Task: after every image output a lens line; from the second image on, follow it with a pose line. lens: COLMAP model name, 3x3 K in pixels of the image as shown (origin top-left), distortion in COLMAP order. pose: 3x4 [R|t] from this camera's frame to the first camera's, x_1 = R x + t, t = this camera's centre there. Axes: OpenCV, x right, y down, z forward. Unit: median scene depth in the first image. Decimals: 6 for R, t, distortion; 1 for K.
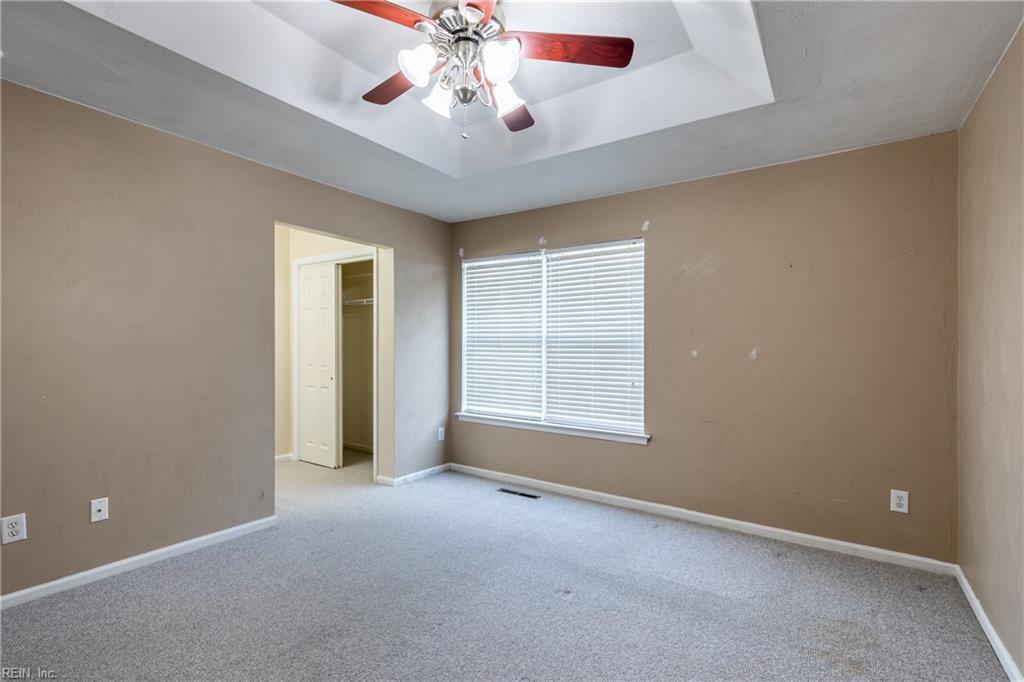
lens RADIAL K [[467.4, 0, 512.9], [0, 467.4, 343.7], [0, 0, 1]] dist [0.012928, -0.000077]
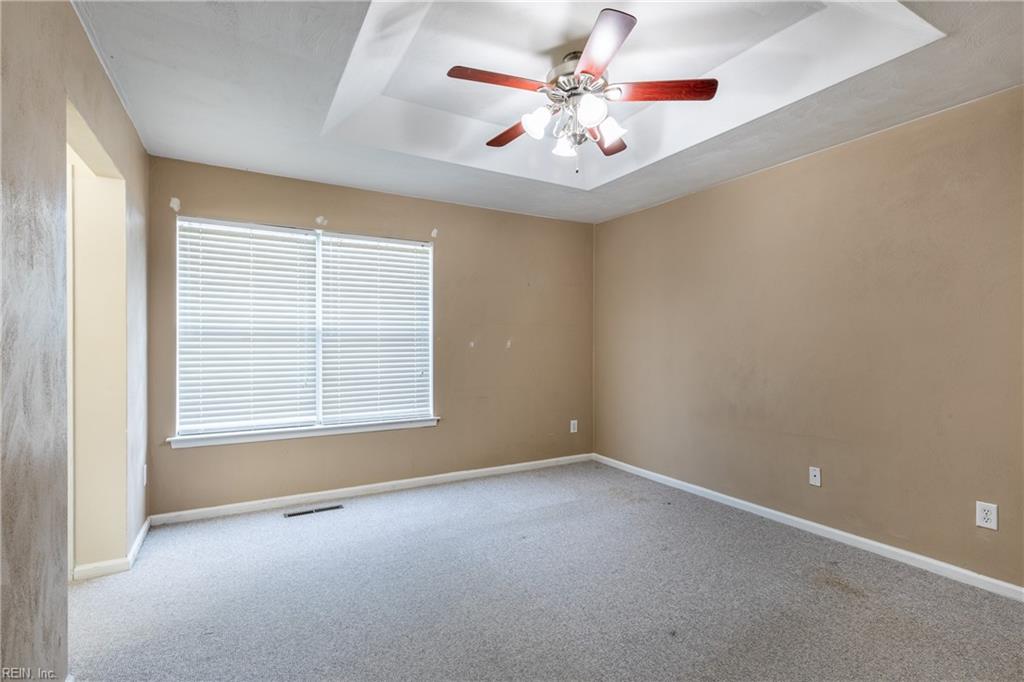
lens RADIAL K [[492.6, 0, 515.2], [0, 492.6, 339.2], [0, 0, 1]] dist [0.001380, -0.000004]
pose [[0.436345, -0.006925, 0.899753, -0.627324], [-0.003035, 0.999953, 0.009168, -0.005295], [-0.899774, -0.006731, 0.436304, 0.268042]]
